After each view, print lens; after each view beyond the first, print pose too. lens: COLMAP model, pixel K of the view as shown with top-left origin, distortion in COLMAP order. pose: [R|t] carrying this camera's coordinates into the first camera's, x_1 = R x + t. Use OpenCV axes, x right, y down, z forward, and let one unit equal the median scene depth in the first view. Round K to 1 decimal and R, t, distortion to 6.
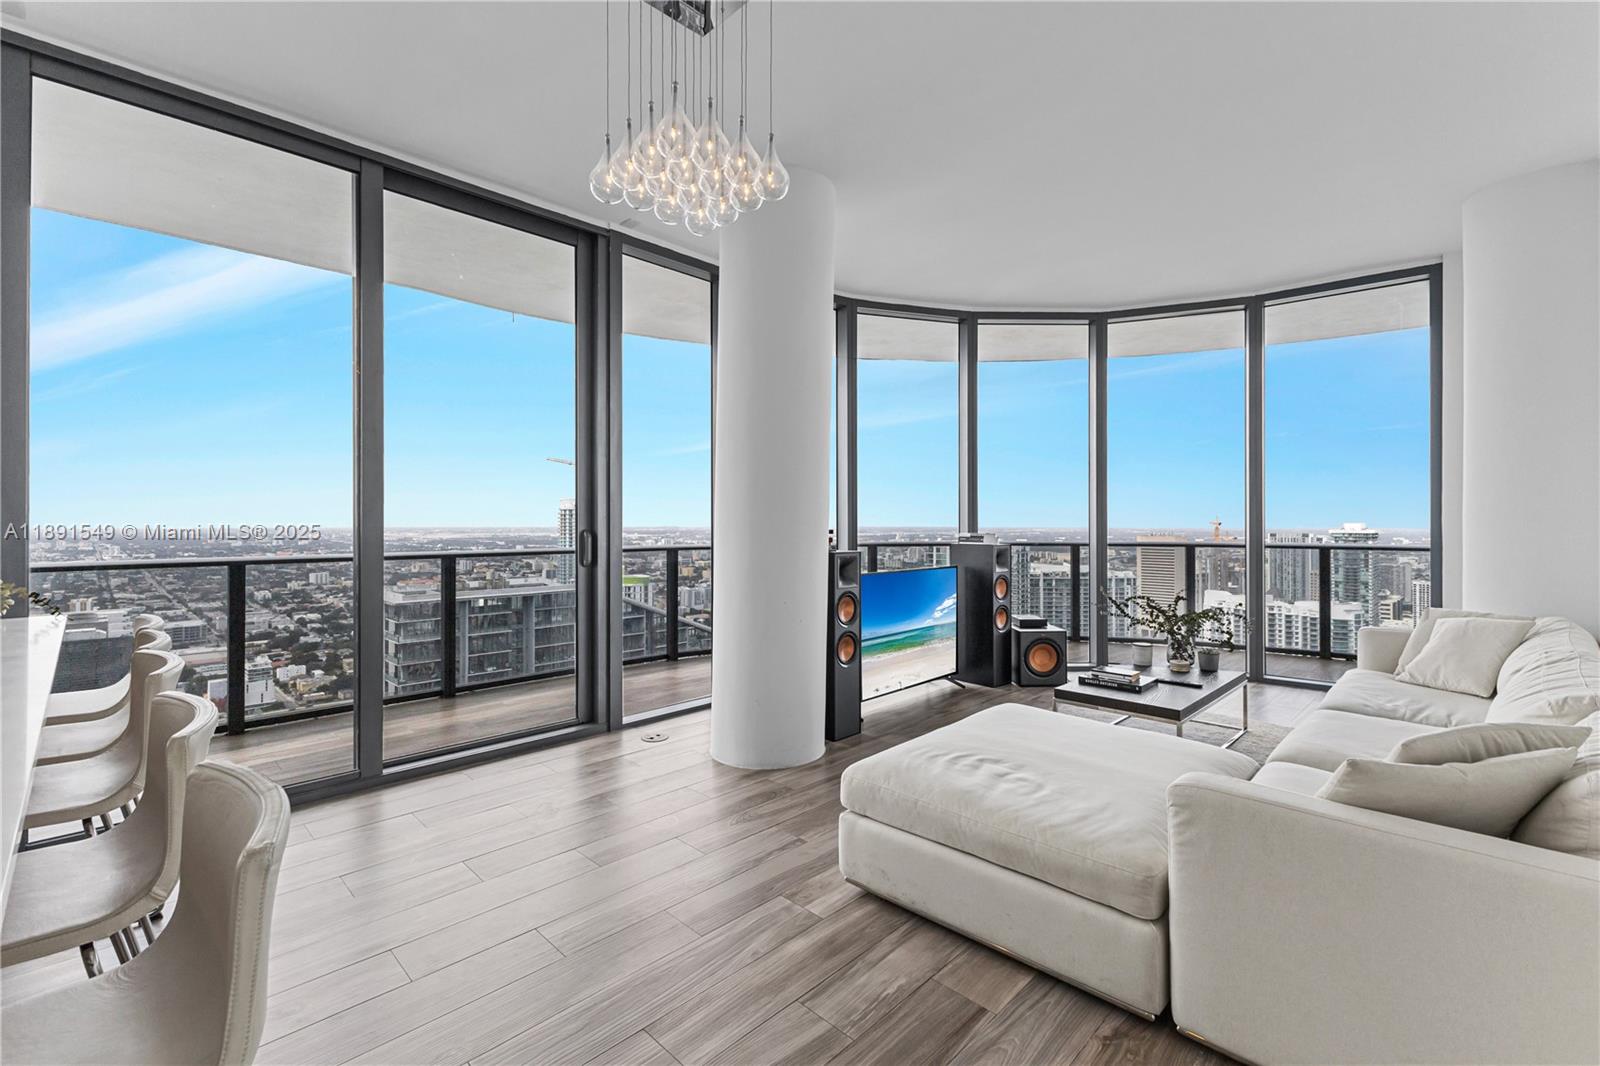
lens RADIAL K [[697.9, 0, 799.7], [0, 697.9, 526.1], [0, 0, 1]] dist [0.008194, -0.001183]
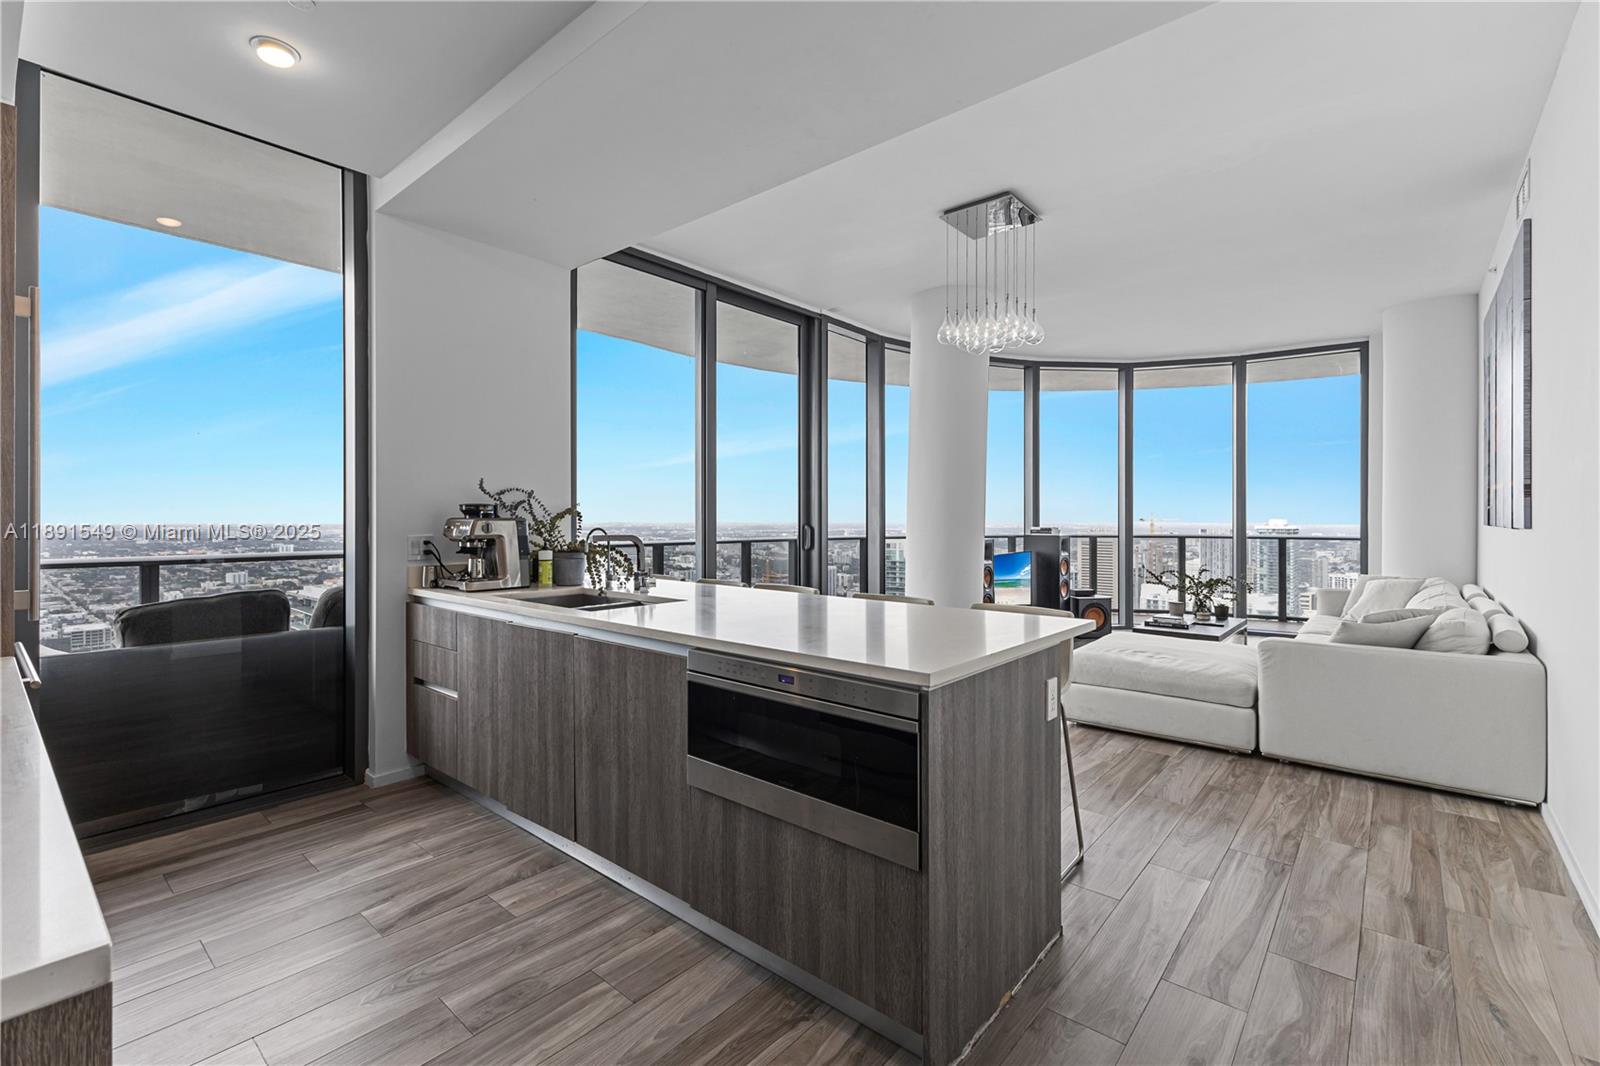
lens RADIAL K [[697.9, 0, 800.8], [0, 697.9, 526.5], [0, 0, 1]] dist [0.008194, -0.001183]
pose [[0.997423, -0.000708, 0.071736, -0.415820], [0.000312, 0.999985, 0.005522, 0.001294], [-0.071739, -0.005485, 0.997408, -0.420351]]
